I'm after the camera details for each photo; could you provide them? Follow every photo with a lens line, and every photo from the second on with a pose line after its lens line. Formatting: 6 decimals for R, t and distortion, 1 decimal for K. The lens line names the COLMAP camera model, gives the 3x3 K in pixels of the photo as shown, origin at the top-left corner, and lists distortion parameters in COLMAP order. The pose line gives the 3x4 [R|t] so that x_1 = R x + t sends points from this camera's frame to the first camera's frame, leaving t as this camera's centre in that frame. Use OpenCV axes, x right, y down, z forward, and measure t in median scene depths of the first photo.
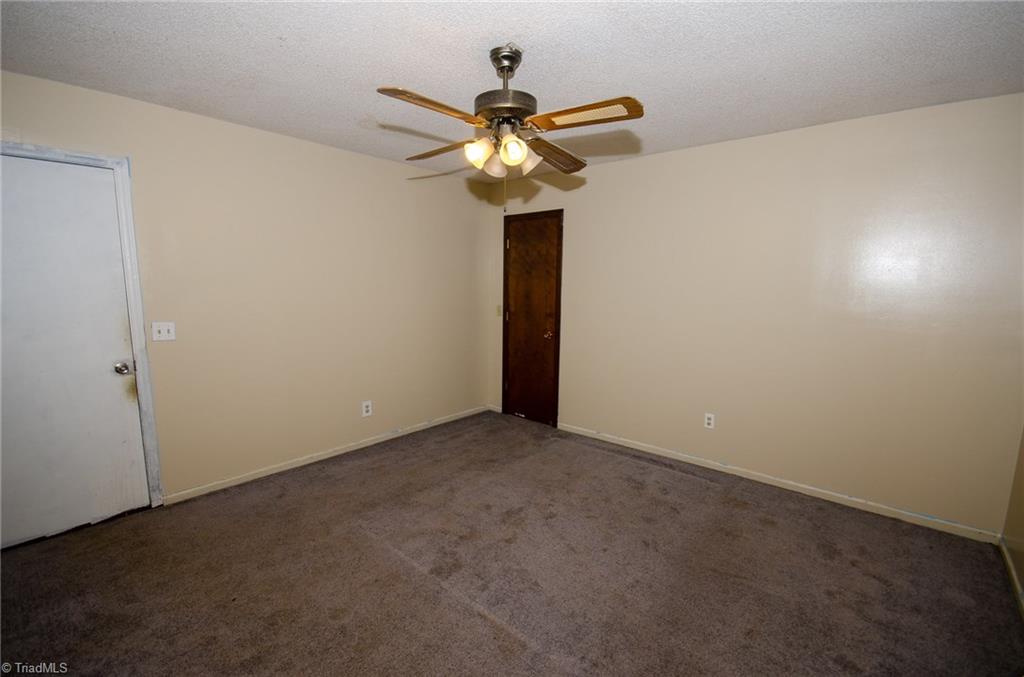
lens RADIAL K [[453.2, 0, 515.3], [0, 453.2, 344.3], [0, 0, 1]] dist [-0.000965, -0.000352]
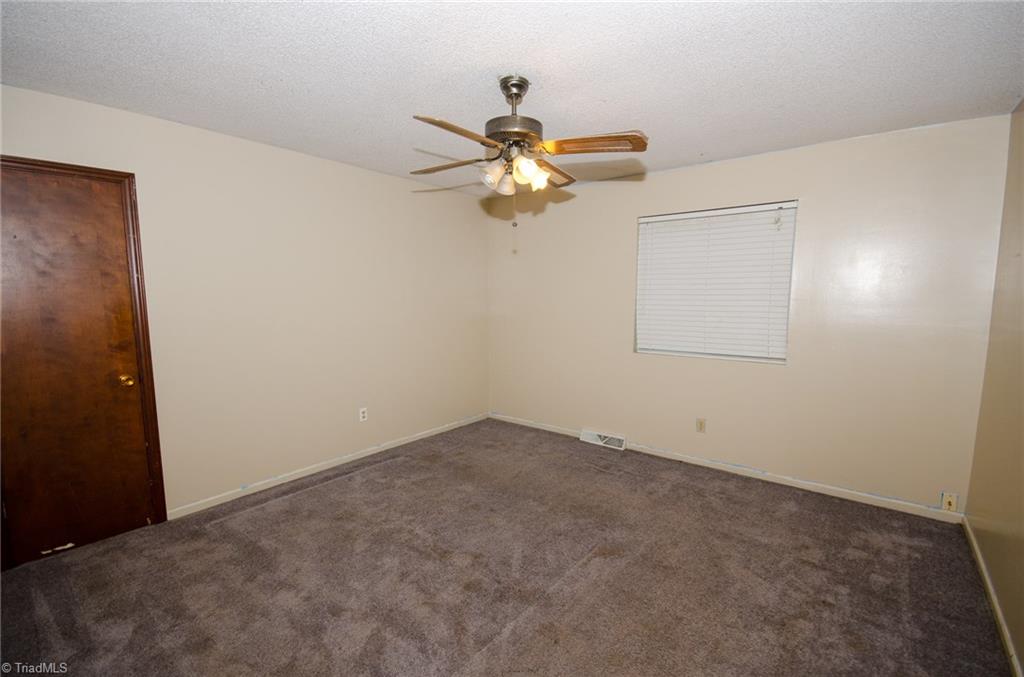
lens RADIAL K [[453.2, 0, 515.3], [0, 453.2, 344.3], [0, 0, 1]] dist [-0.000965, -0.000352]
pose [[-0.028117, -0.128562, 0.991303, -0.706391], [0.139975, 0.981418, 0.131250, -0.098617], [-0.989756, 0.142448, -0.009599, 0.663609]]
